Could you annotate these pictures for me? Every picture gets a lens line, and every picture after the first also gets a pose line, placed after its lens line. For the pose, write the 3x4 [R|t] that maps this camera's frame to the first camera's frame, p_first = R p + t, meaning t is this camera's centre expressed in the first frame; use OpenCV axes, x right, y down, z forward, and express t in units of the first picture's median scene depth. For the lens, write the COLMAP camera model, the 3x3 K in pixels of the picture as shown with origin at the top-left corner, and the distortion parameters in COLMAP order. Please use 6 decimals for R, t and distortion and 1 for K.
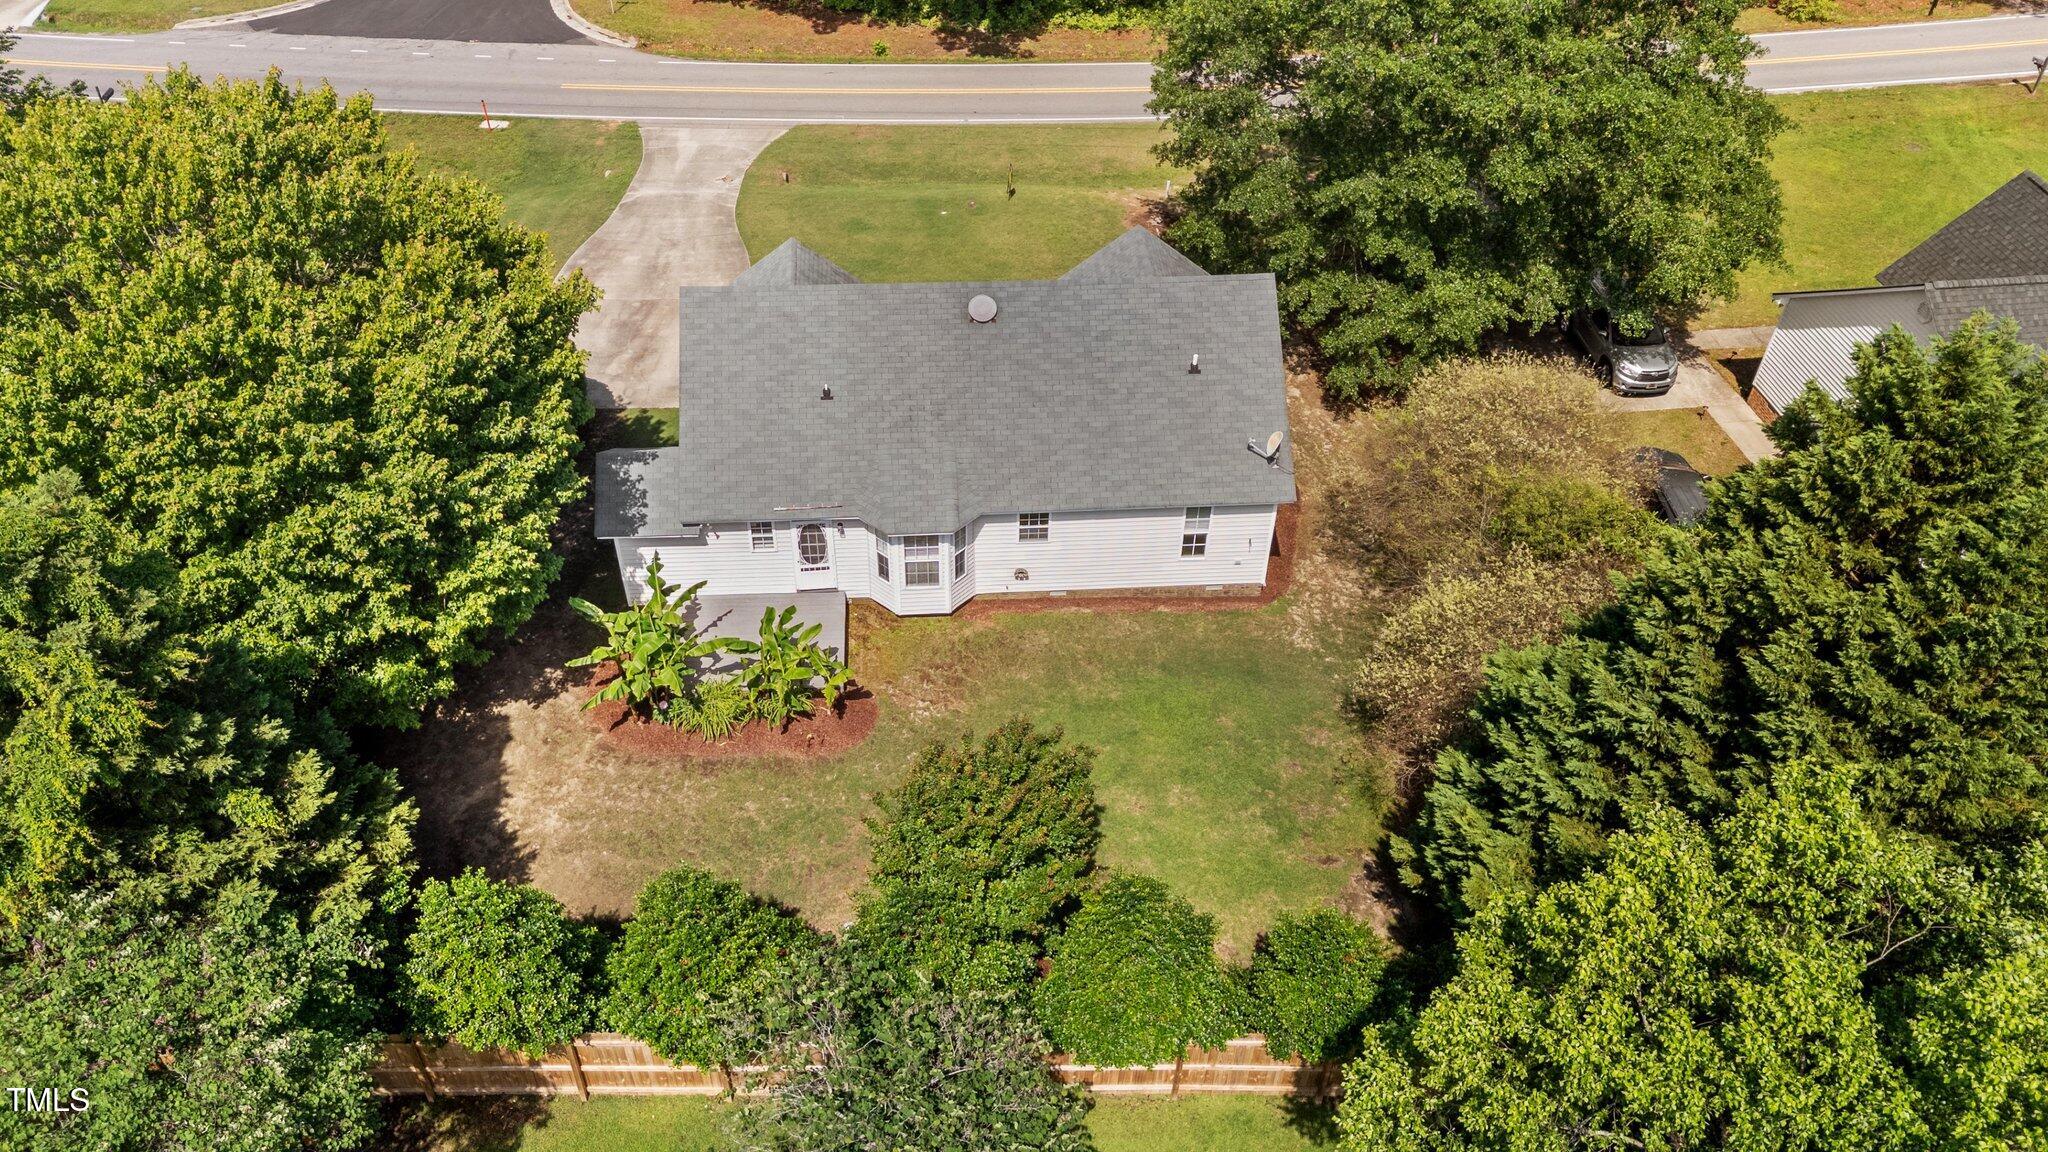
lens RADIAL K [[1528.8, 0, 1026.9], [0, 1528.8, 560.4], [0, 0, 1]] dist [0.037975, -0.001143]
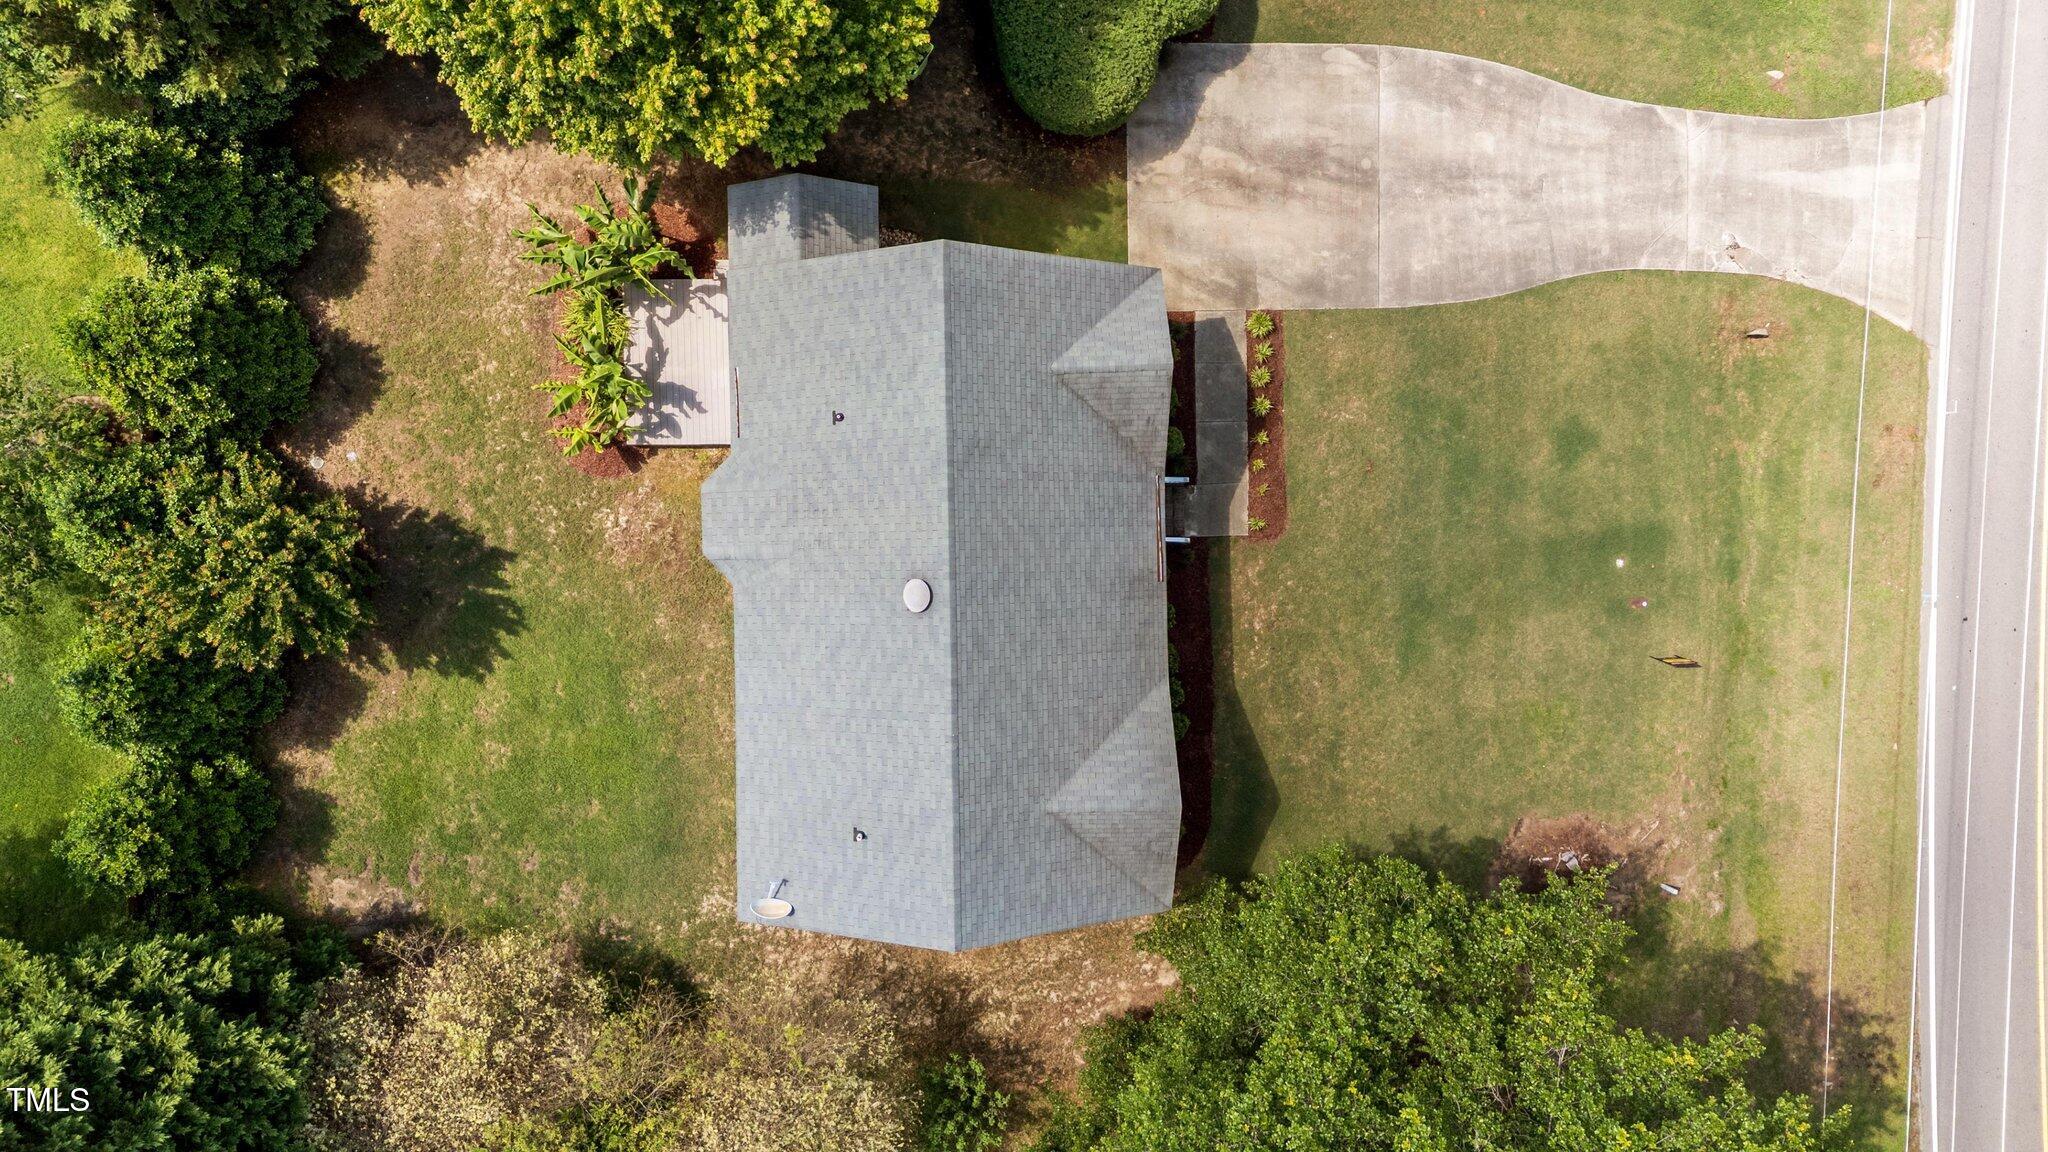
lens RADIAL K [[1528.8, 0, 1026.9], [0, 1528.8, 560.4], [0, 0, 1]] dist [0.037975, -0.001143]
pose [[-0.062564, 0.997830, -0.020516, -0.035893], [-0.681183, -0.027668, 0.731590, -0.847624], [0.729435, 0.059746, 0.681436, 0.477853]]
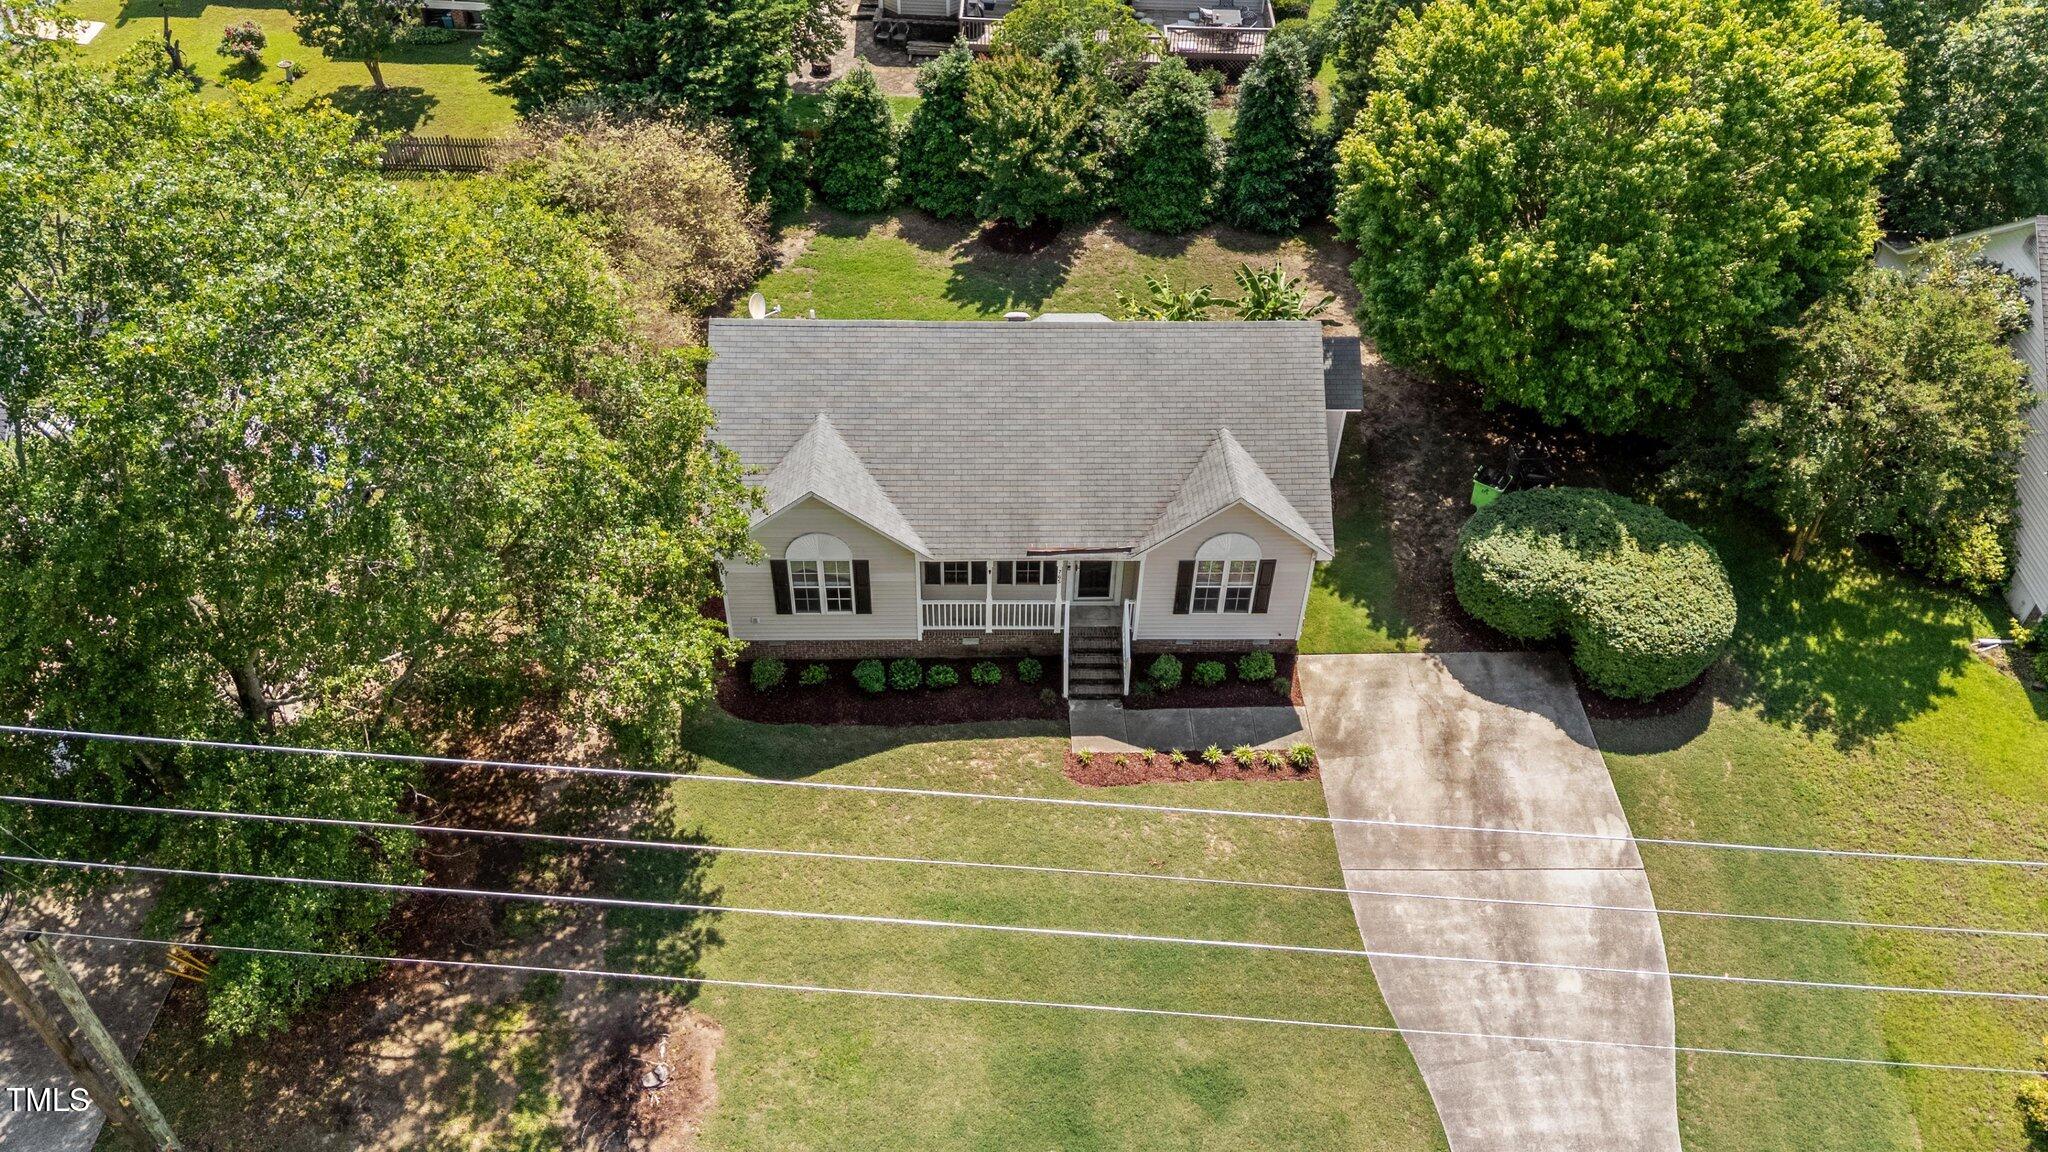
lens RADIAL K [[1528.8, 0, 1026.9], [0, 1528.8, 560.4], [0, 0, 1]] dist [0.037975, -0.001143]
pose [[-0.997803, -0.065465, 0.010198, -0.057653], [0.000895, 0.140589, 0.990068, -1.160430], [-0.066249, 0.987901, -0.140221, 1.325318]]
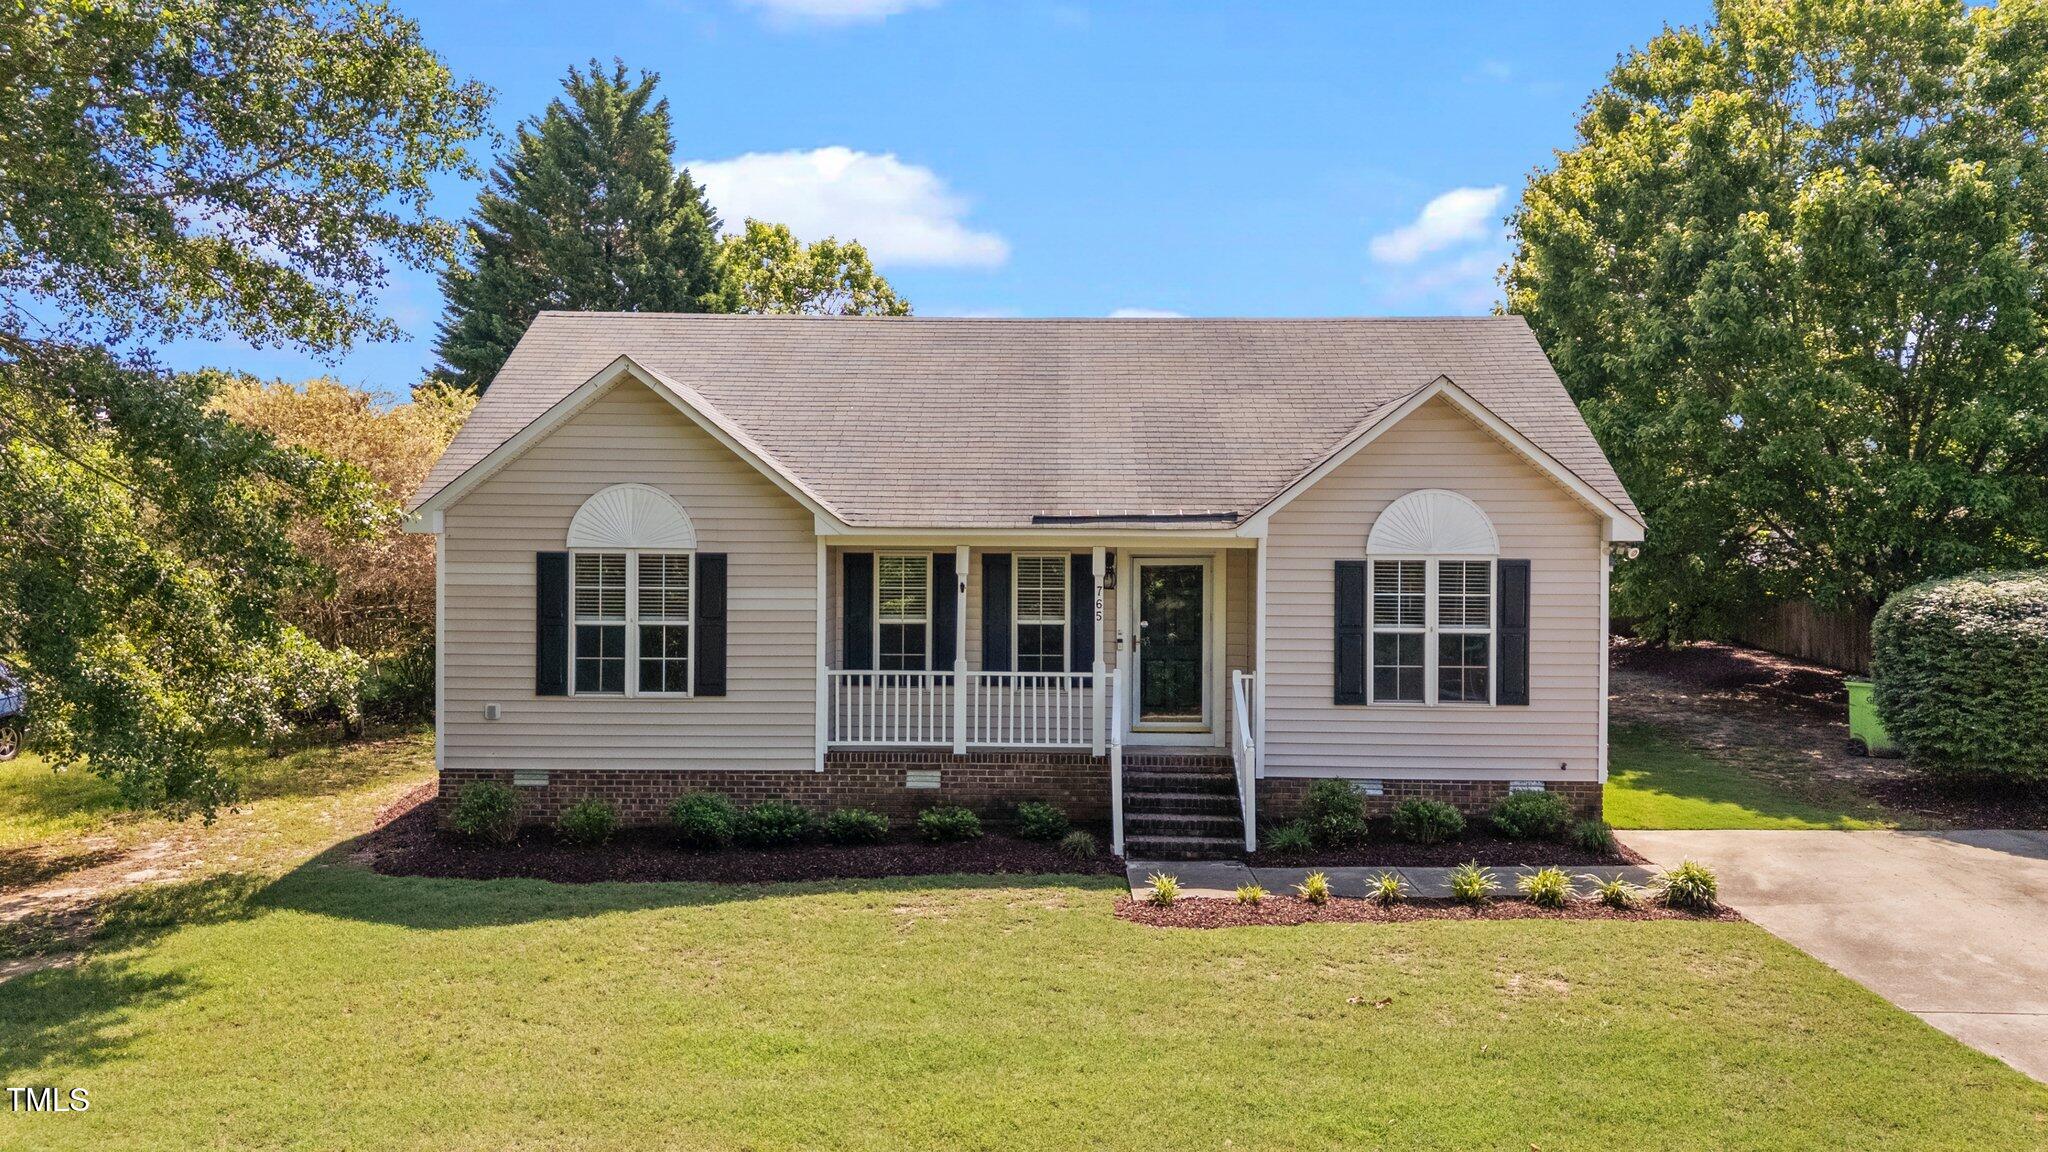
lens RADIAL K [[1528.8, 0, 1026.9], [0, 1528.8, 560.4], [0, 0, 1]] dist [0.037975, -0.001143]
pose [[-0.995145, -0.027758, 0.094419, -0.092624], [0.040989, 0.755326, 0.654066, -0.519033], [-0.089473, 0.654761, -0.750521, 1.565041]]
